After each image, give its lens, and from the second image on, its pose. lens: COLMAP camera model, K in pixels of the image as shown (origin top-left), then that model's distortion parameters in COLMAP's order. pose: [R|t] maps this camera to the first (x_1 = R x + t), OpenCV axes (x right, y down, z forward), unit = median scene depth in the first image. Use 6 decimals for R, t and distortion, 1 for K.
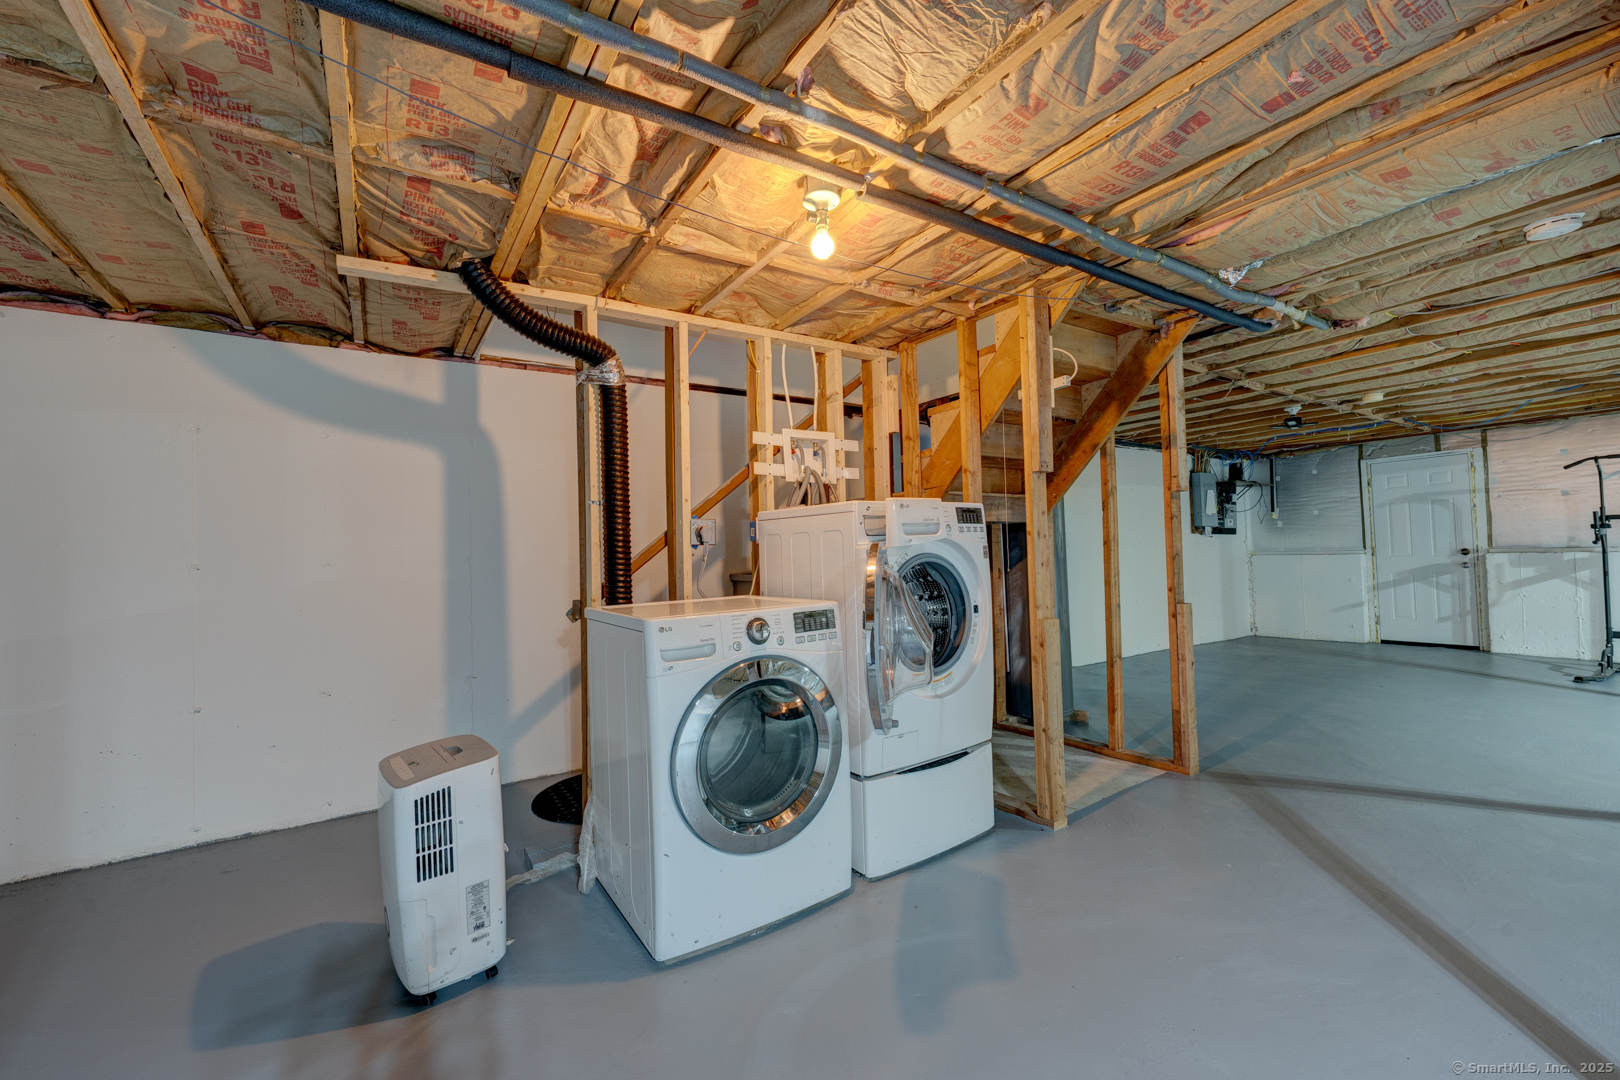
lens RADIAL K [[648.3, 0, 810.0], [0, 648.3, 540.0], [0, 0, 1]] dist [0.008274, 0.000081]
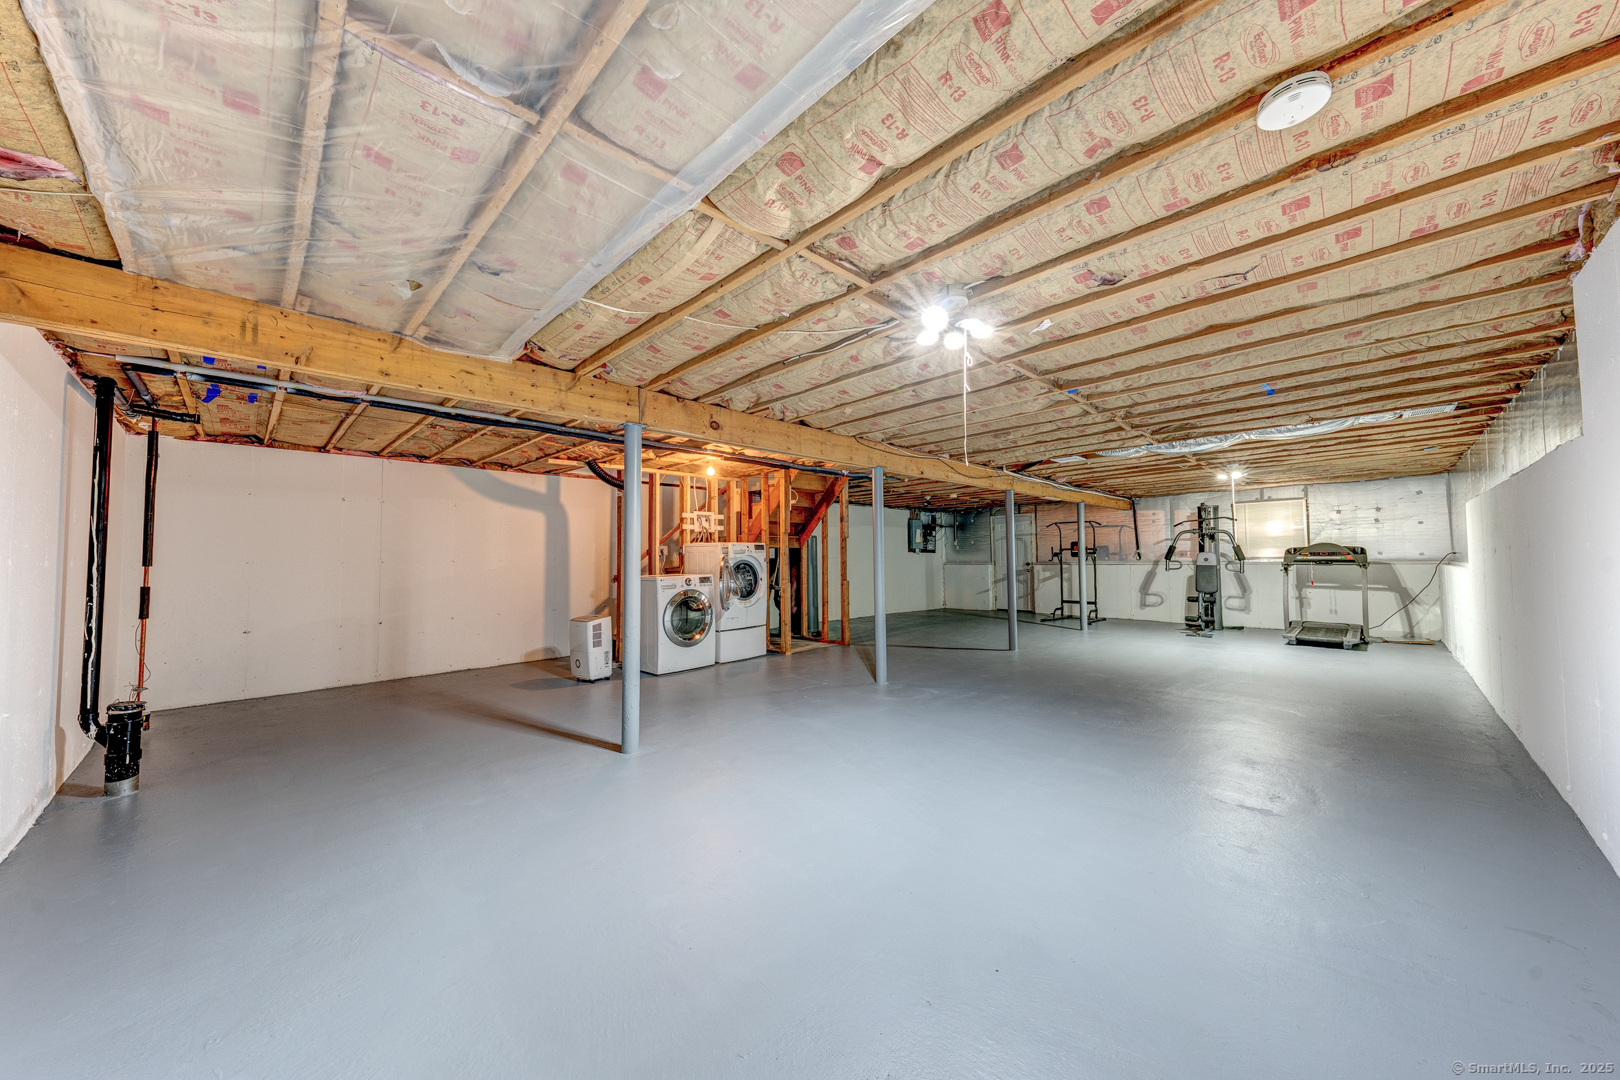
lens RADIAL K [[556.6, 0, 810.5], [0, 556.6, 534.3], [0, 0, 1]] dist [0.015331, -0.000138]
pose [[0.979259, 0.025986, 0.200938, -0.030705], [-0.020676, 0.999381, -0.028480, -0.025051], [-0.201553, 0.023735, 0.979190, -1.290051]]
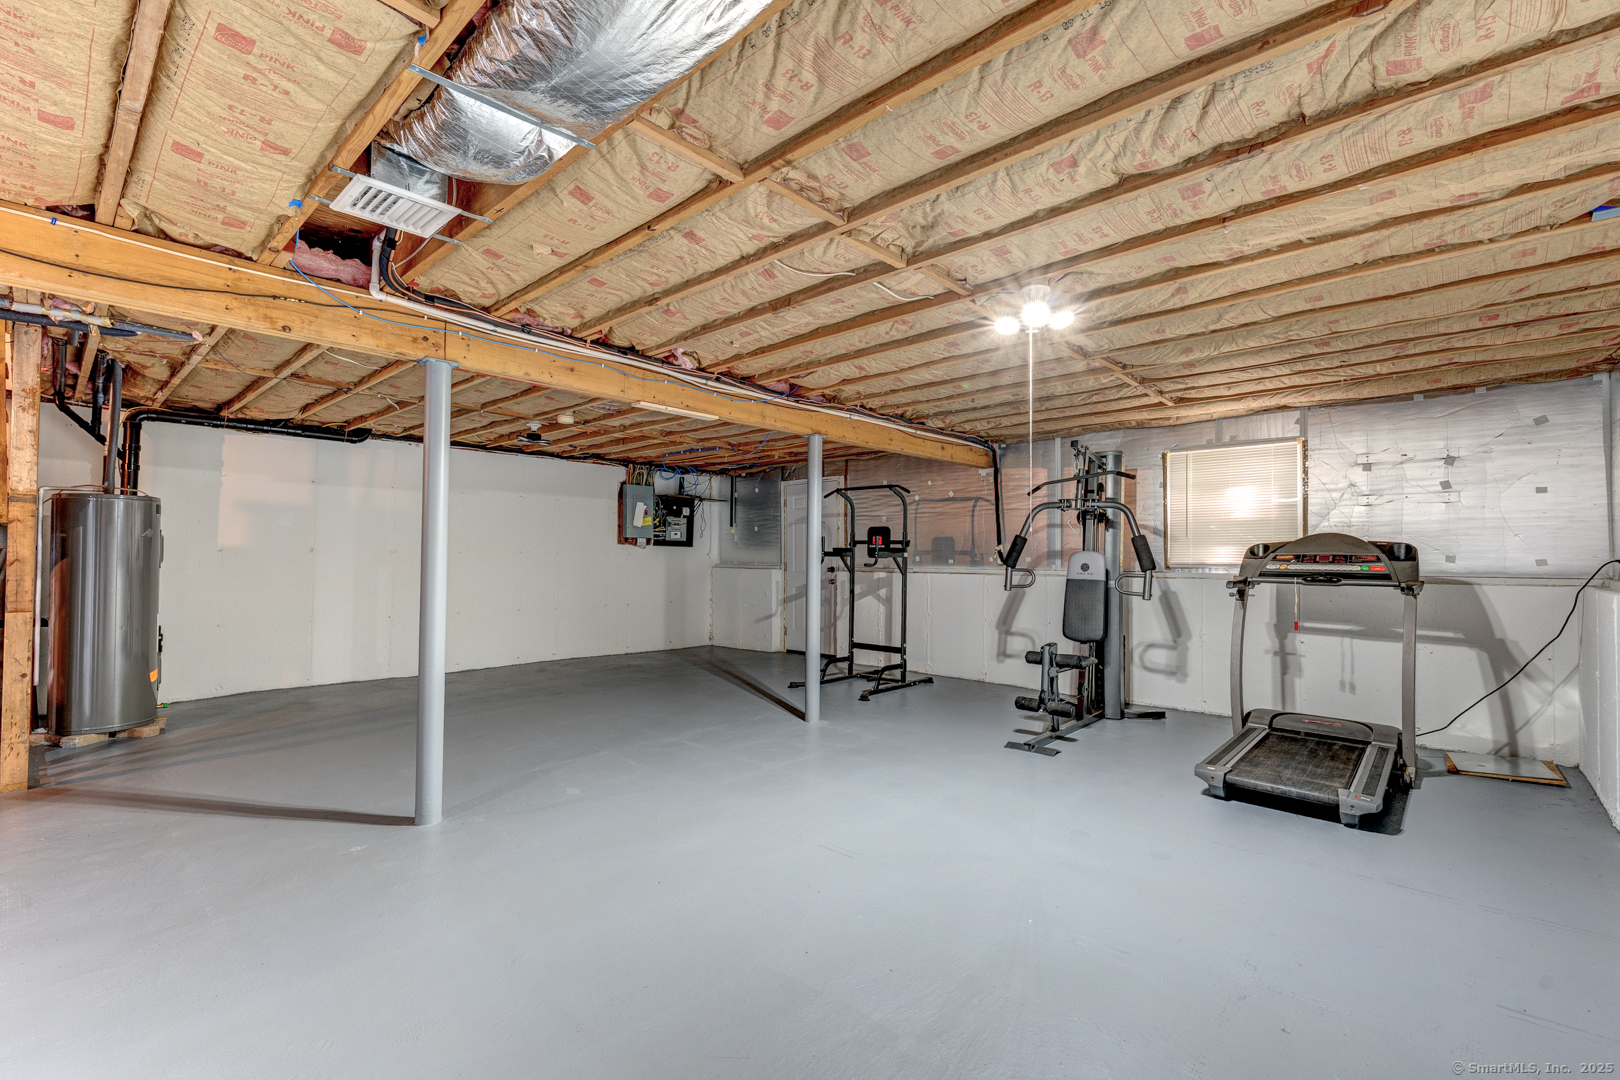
lens RADIAL K [[684.1, 0, 807.0], [0, 684.1, 538.6], [0, 0, 1]] dist [0.006347, -0.000331]
pose [[0.972691, 0.038646, 0.228865, 1.577931], [-0.037216, 0.999251, -0.010559, -0.045876], [-0.229102, 0.001753, 0.973401, -0.260143]]
